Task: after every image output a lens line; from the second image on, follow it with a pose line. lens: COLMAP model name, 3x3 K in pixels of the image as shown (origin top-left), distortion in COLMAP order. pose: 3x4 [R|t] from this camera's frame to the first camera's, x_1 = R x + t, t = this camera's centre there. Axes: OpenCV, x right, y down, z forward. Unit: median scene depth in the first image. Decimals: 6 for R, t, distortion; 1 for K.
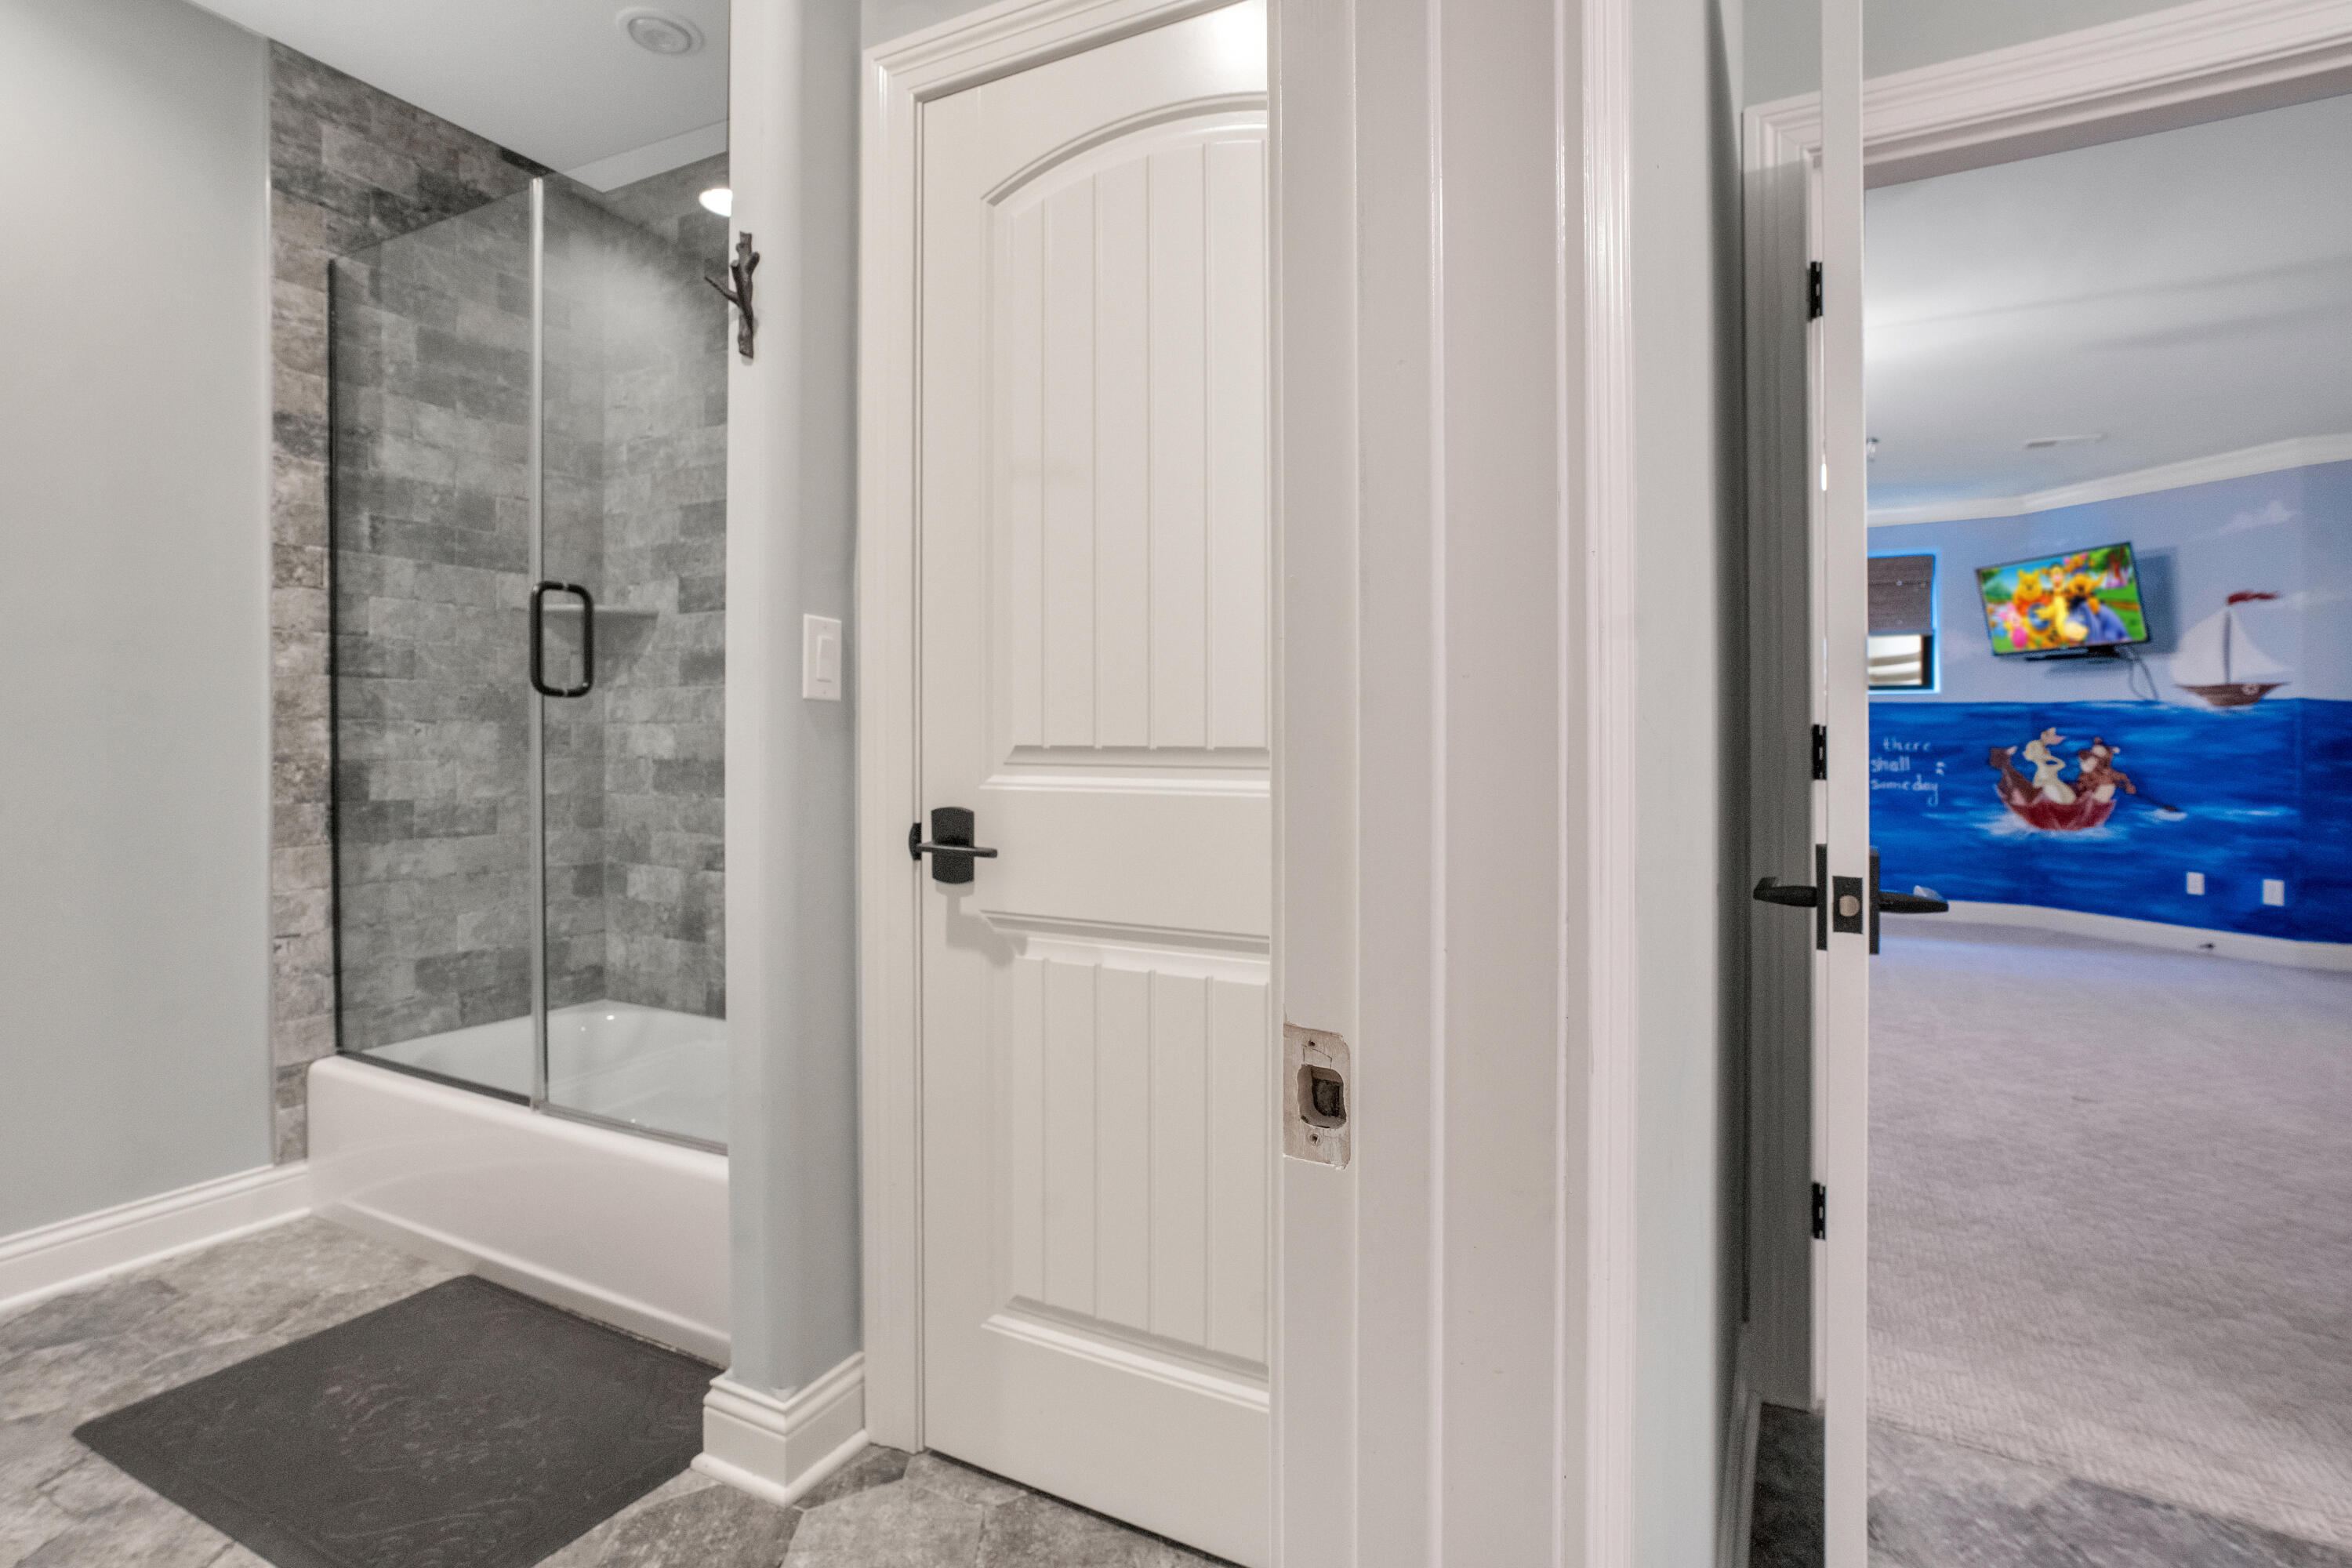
lens RADIAL K [[1167.6, 0, 1181.5], [0, 1167.6, 734.5], [0, 0, 1]] dist [-0.001887, 0.000040]
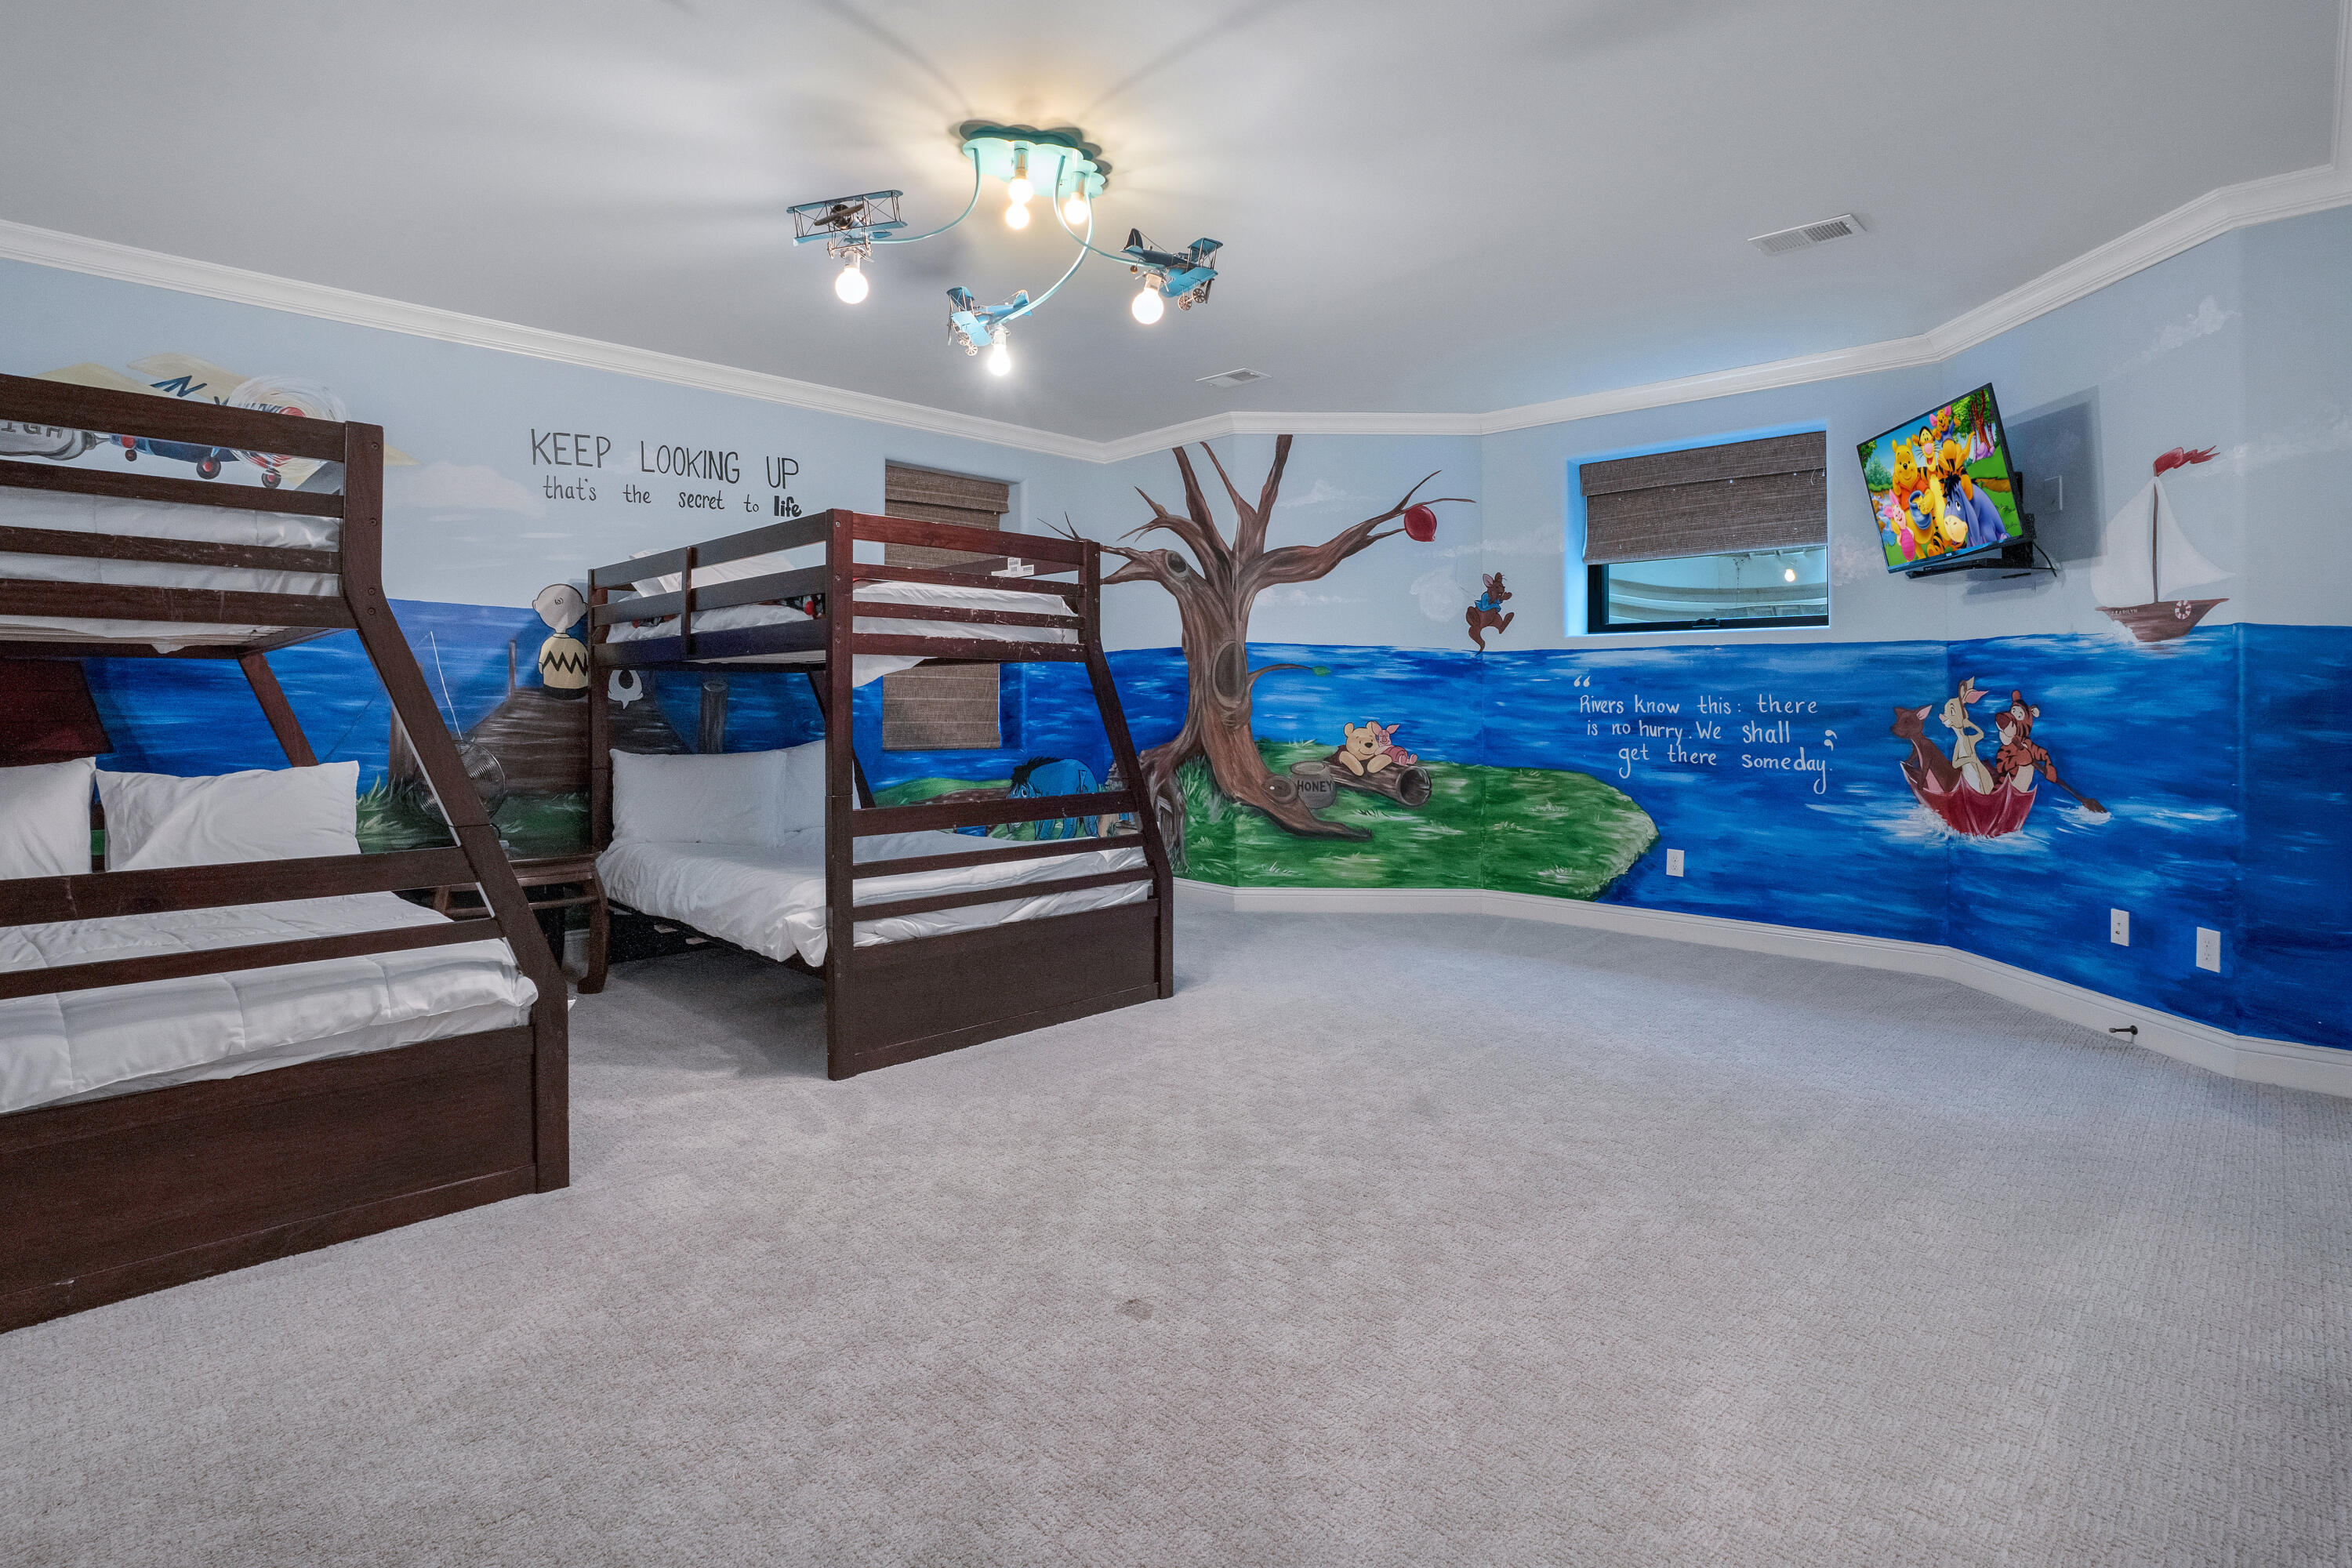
lens RADIAL K [[1248.1, 0, 1179.9], [0, 1248.1, 682.1], [0, 0, 1]] dist [-0.001862, -0.000035]
pose [[0.968168, -0.003935, -0.250269, 0.519089], [0.000859, 0.999923, -0.012400, 0.005104], [0.250299, 0.011790, 0.968097, 0.218396]]
